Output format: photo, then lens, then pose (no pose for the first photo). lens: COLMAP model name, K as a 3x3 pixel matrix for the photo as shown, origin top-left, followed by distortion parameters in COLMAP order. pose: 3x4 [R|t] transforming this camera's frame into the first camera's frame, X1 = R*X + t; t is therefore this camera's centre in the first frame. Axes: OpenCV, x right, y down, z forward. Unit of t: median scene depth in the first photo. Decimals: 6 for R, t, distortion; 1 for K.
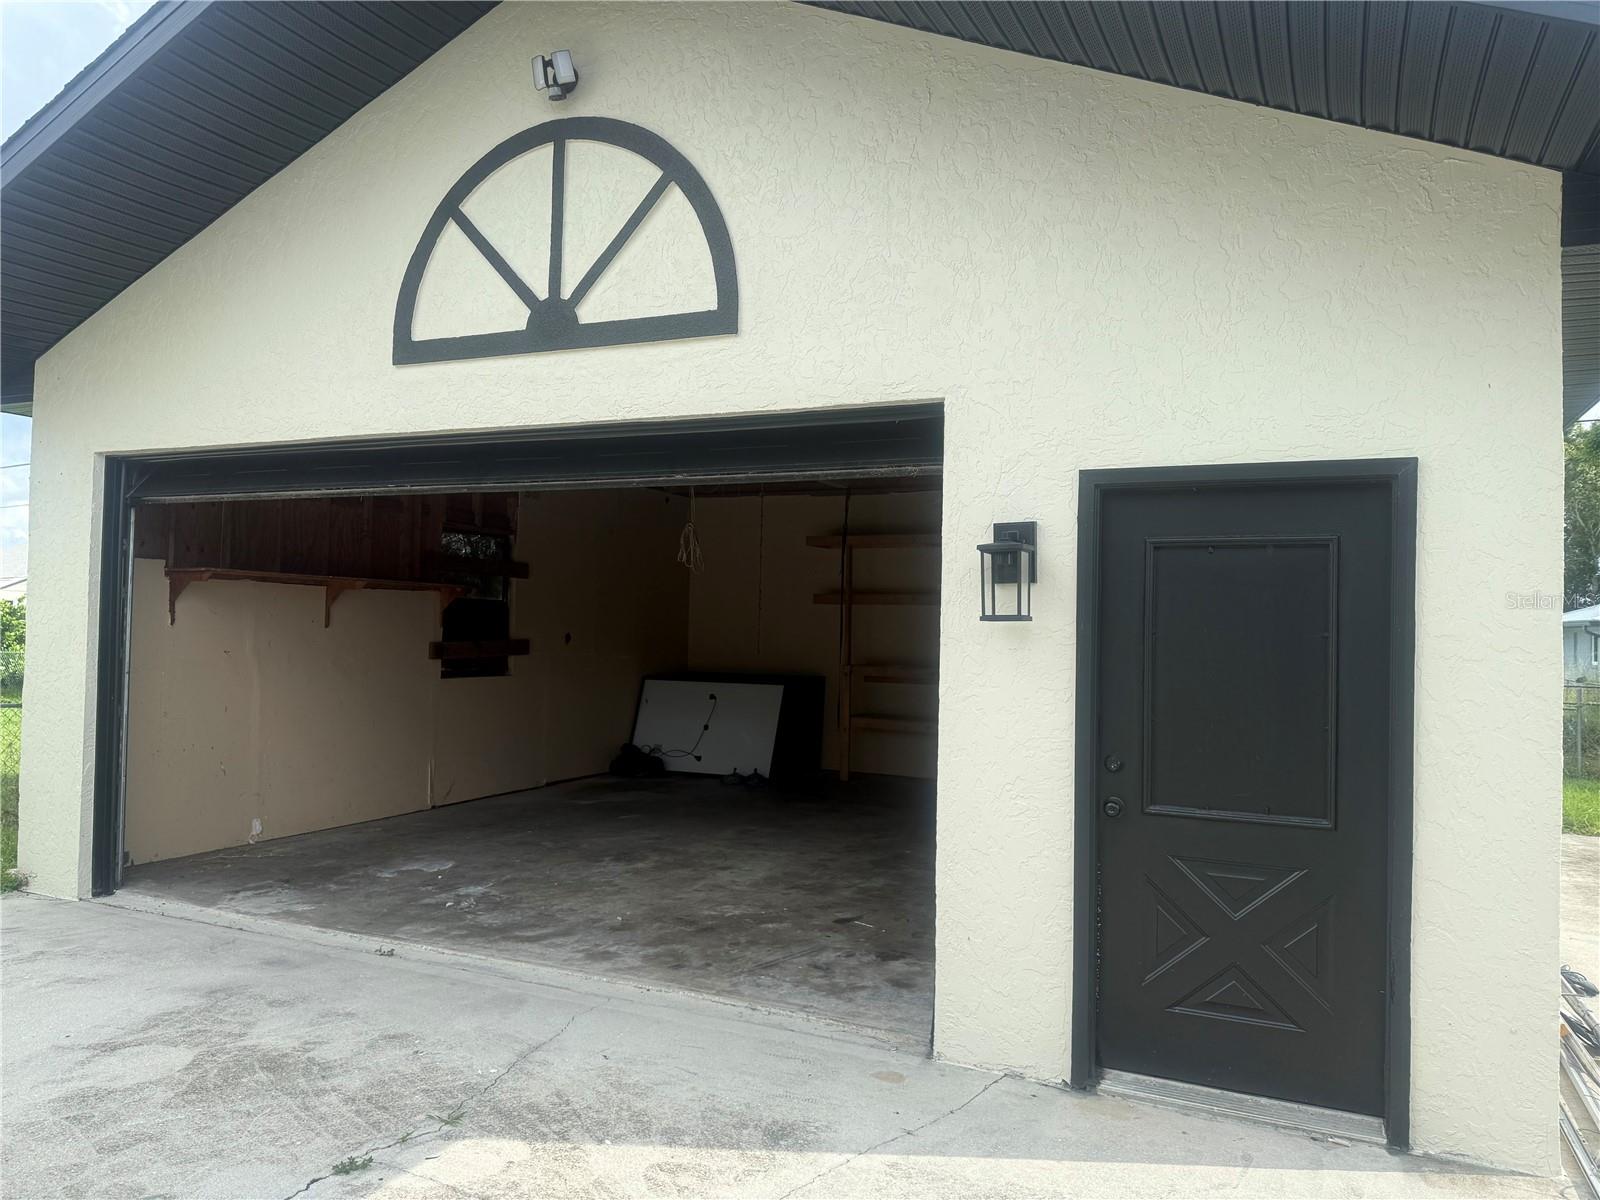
lens RADIAL K [[1122.9, 0, 800.0], [0, 1122.9, 600.0], [0, 0, 1]] dist [0.041631, -0.065246]
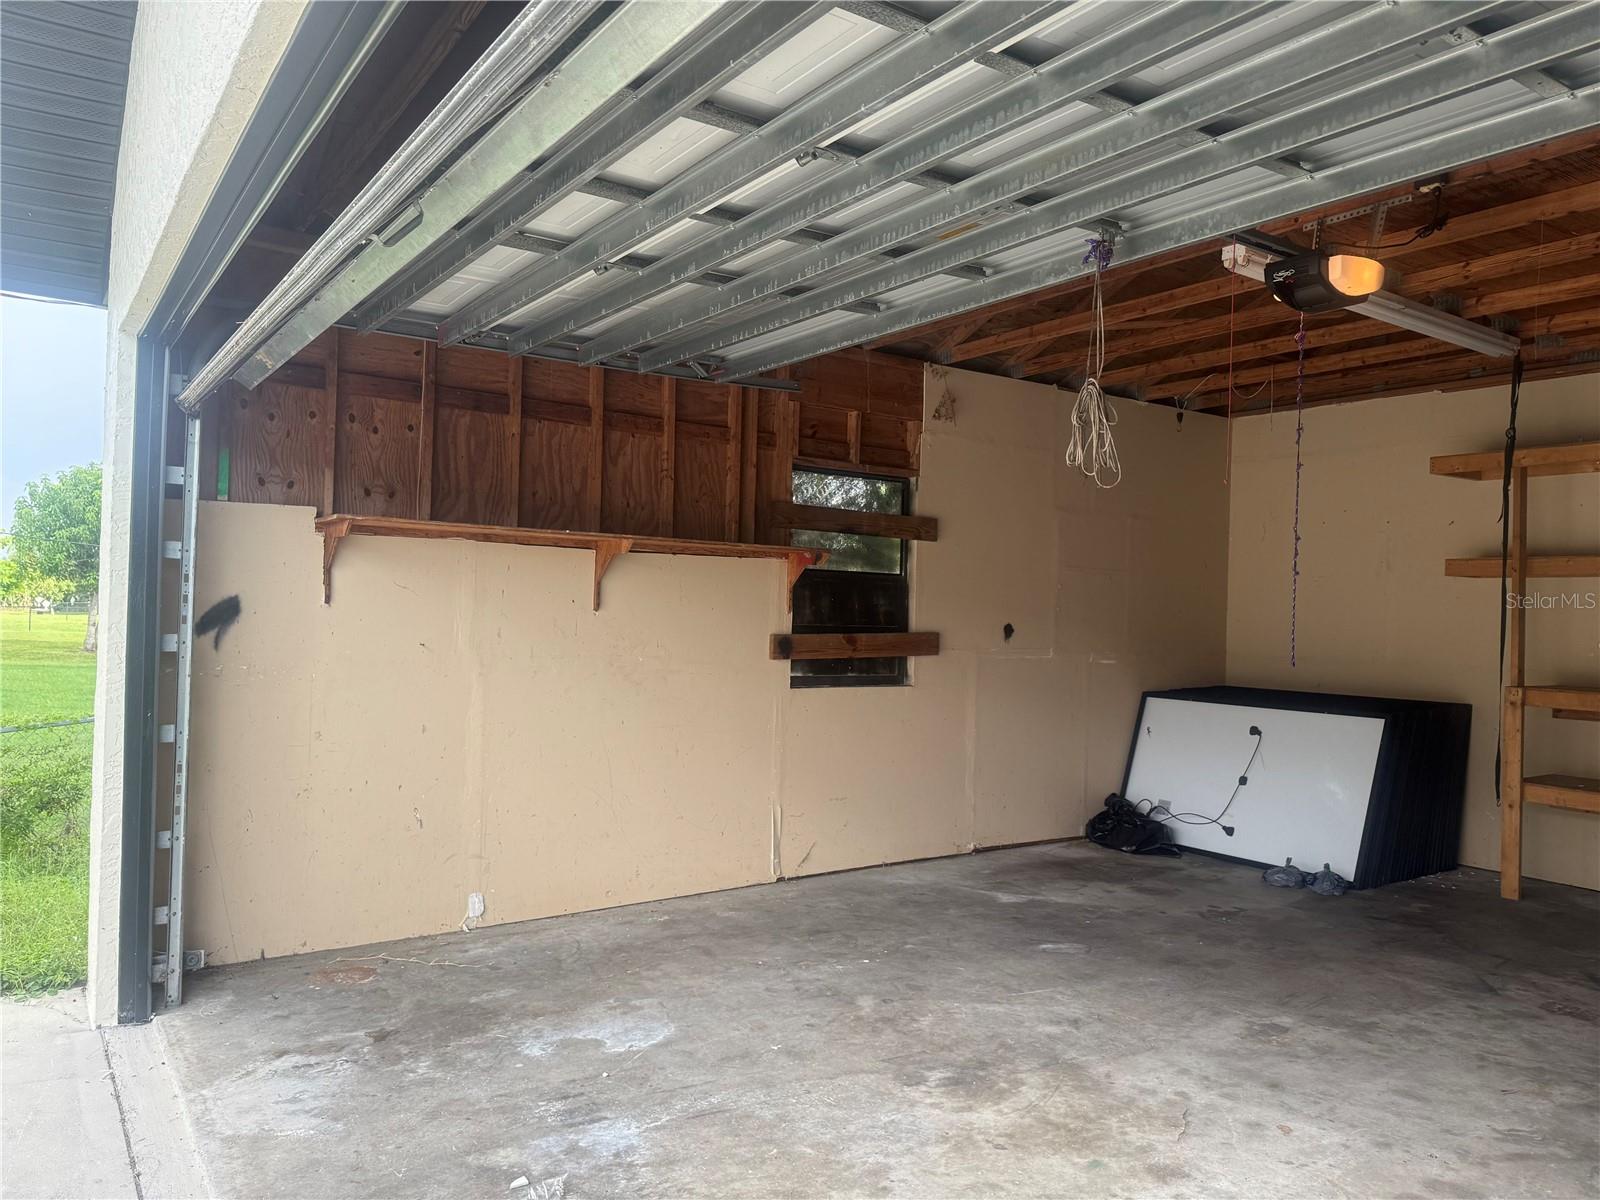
lens RADIAL K [[1122.9, 0, 800.0], [0, 1122.9, 600.0], [0, 0, 1]] dist [0.041631, -0.065246]
pose [[0.863655, -0.003672, -0.504070, 0.038875], [0.005492, 0.999983, 0.002125, 0.026593], [0.504054, -0.004603, 0.863660, 0.741770]]
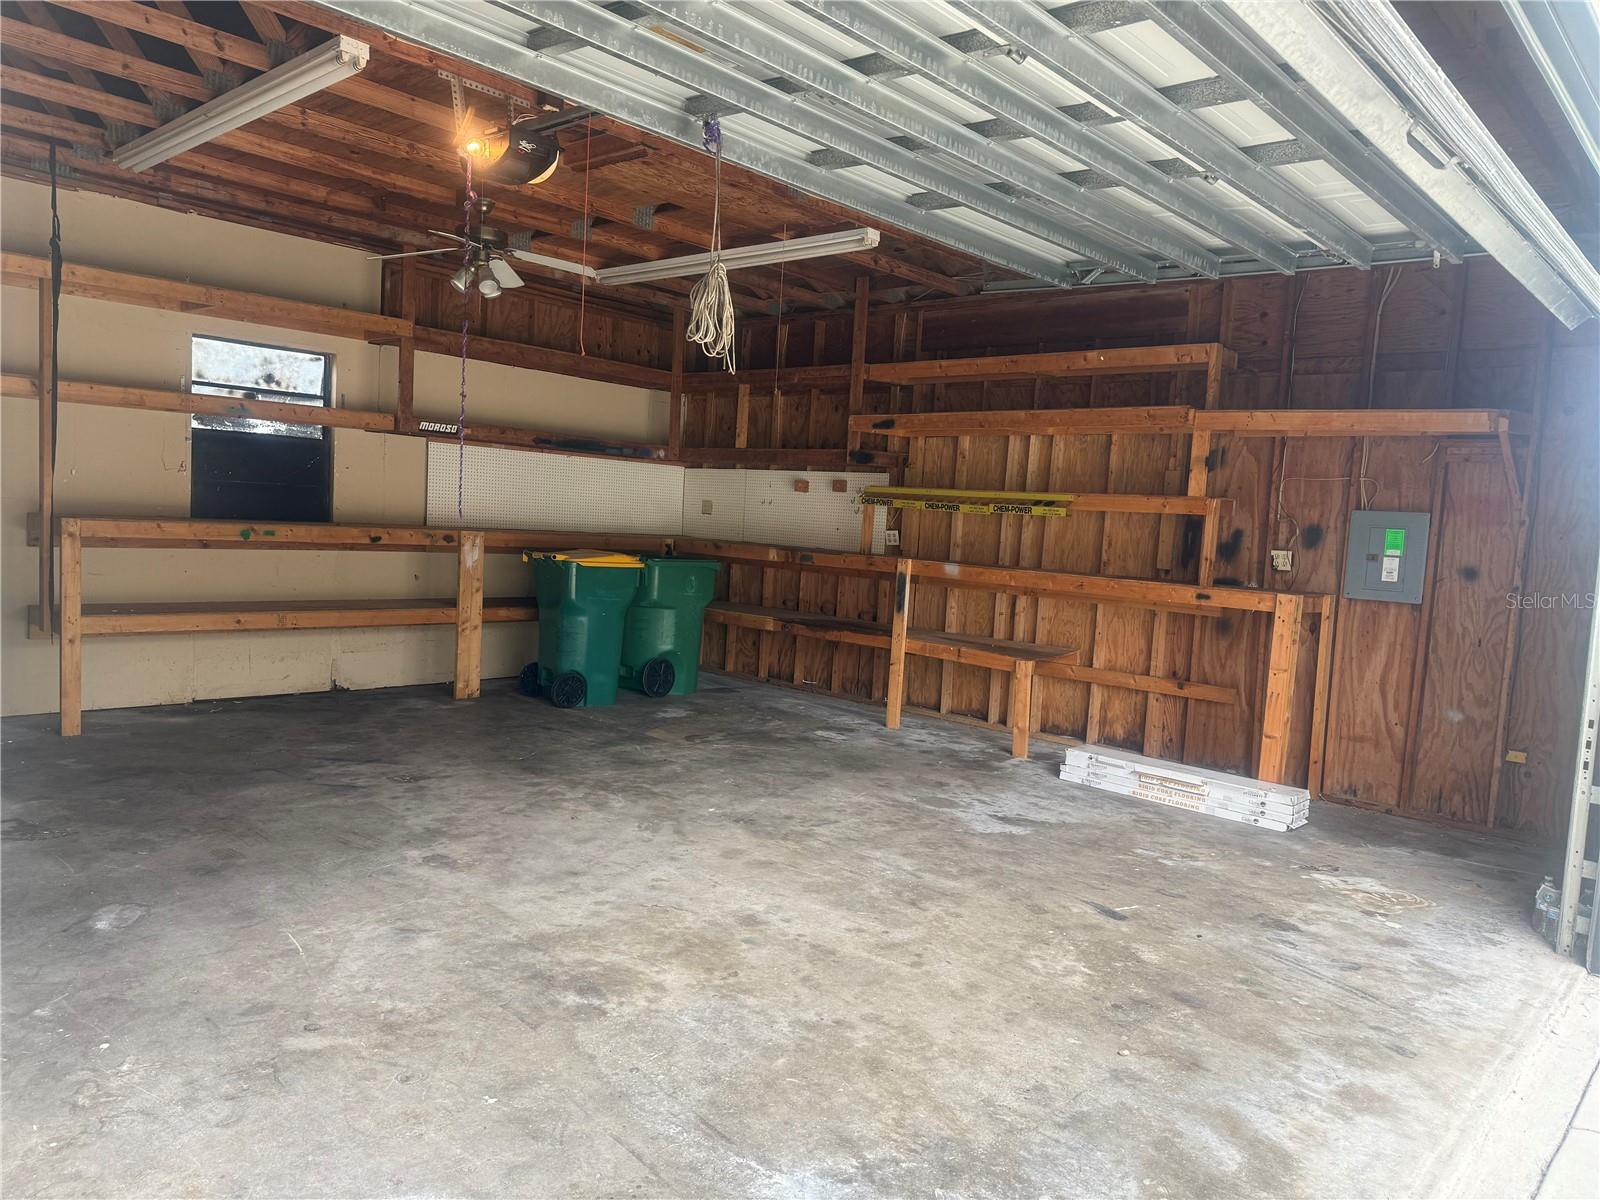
lens RADIAL K [[1128.7, 0, 800.0], [0, 1128.7, 600.0], [0, 0, 1]] dist [0.041137, -0.061468]
pose [[0.298997, -0.081408, 0.950775, -0.754128], [-0.076217, 0.991134, 0.108832, 0.026911], [-0.951205, -0.105005, 0.290141, 1.097292]]
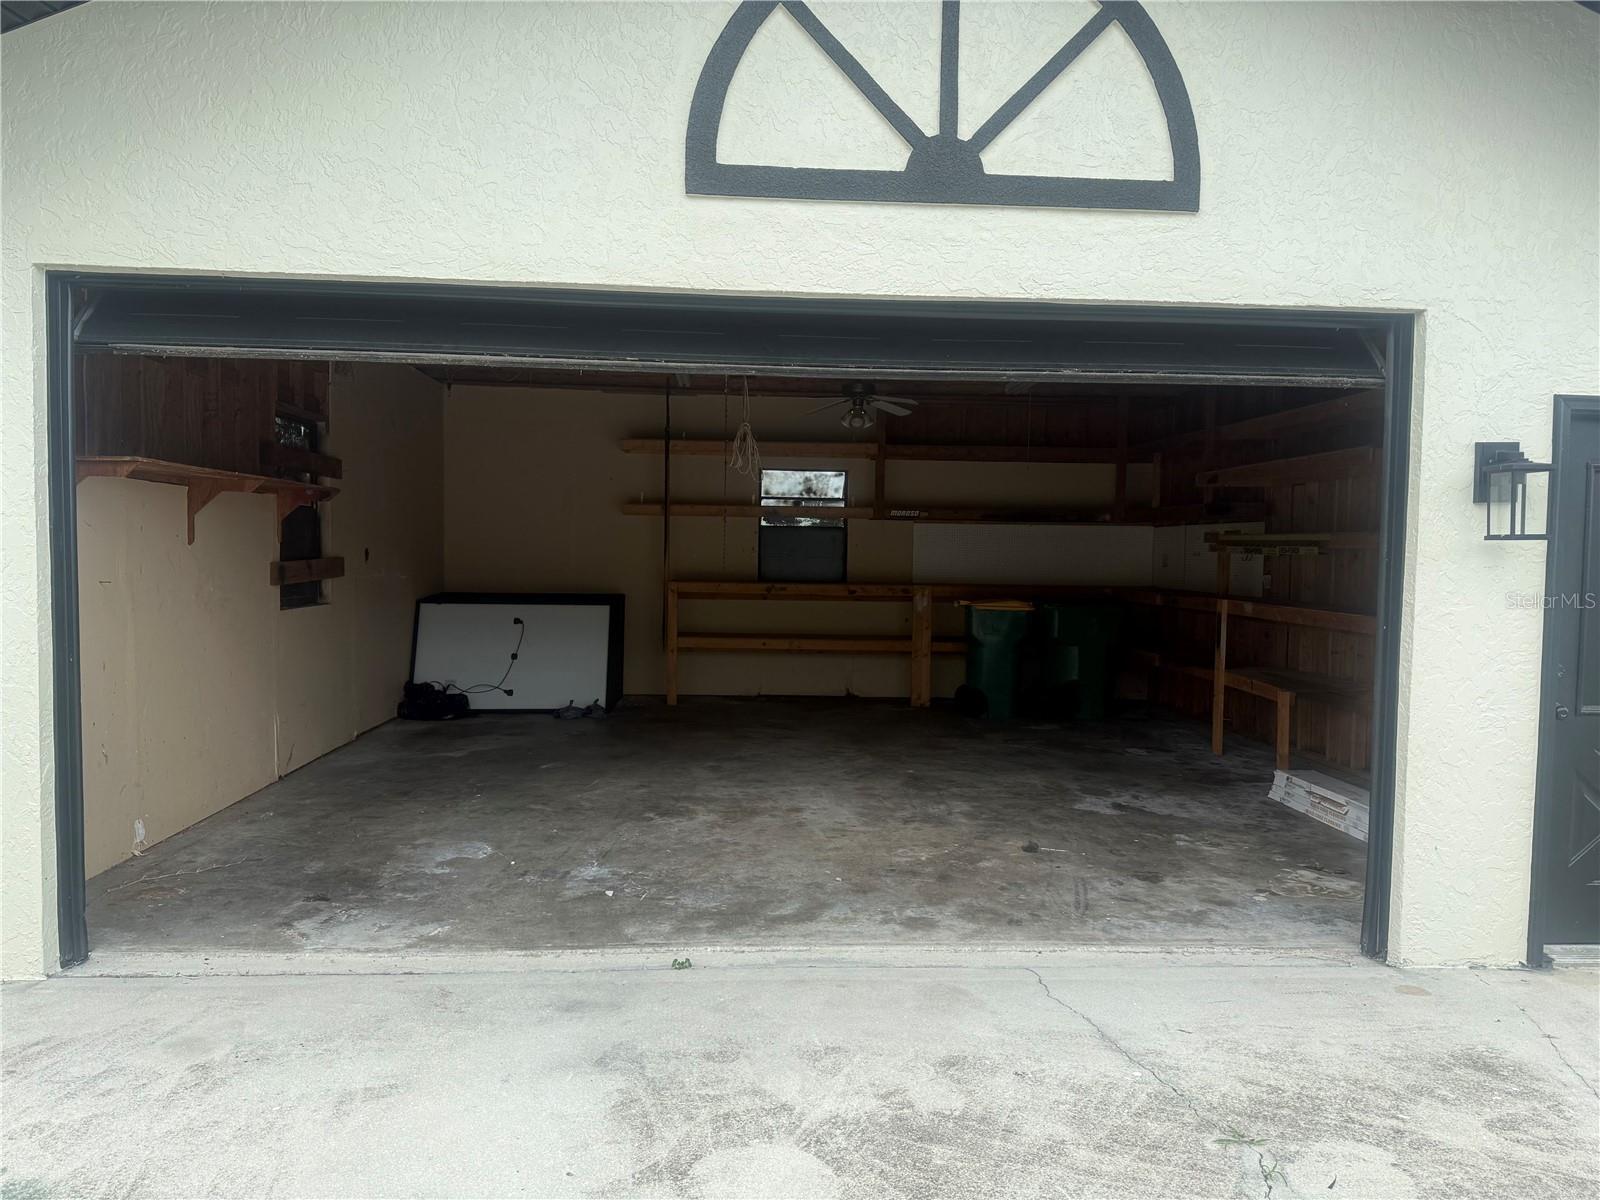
lens RADIAL K [[1122.9, 0, 800.0], [0, 1122.9, 600.0], [0, 0, 1]] dist [0.041631, -0.065246]
pose [[0.880860, -0.029072, 0.472483, -0.638561], [-0.009348, 0.996849, 0.078765, -0.000569], [-0.473284, -0.073798, 0.877813, 0.292422]]
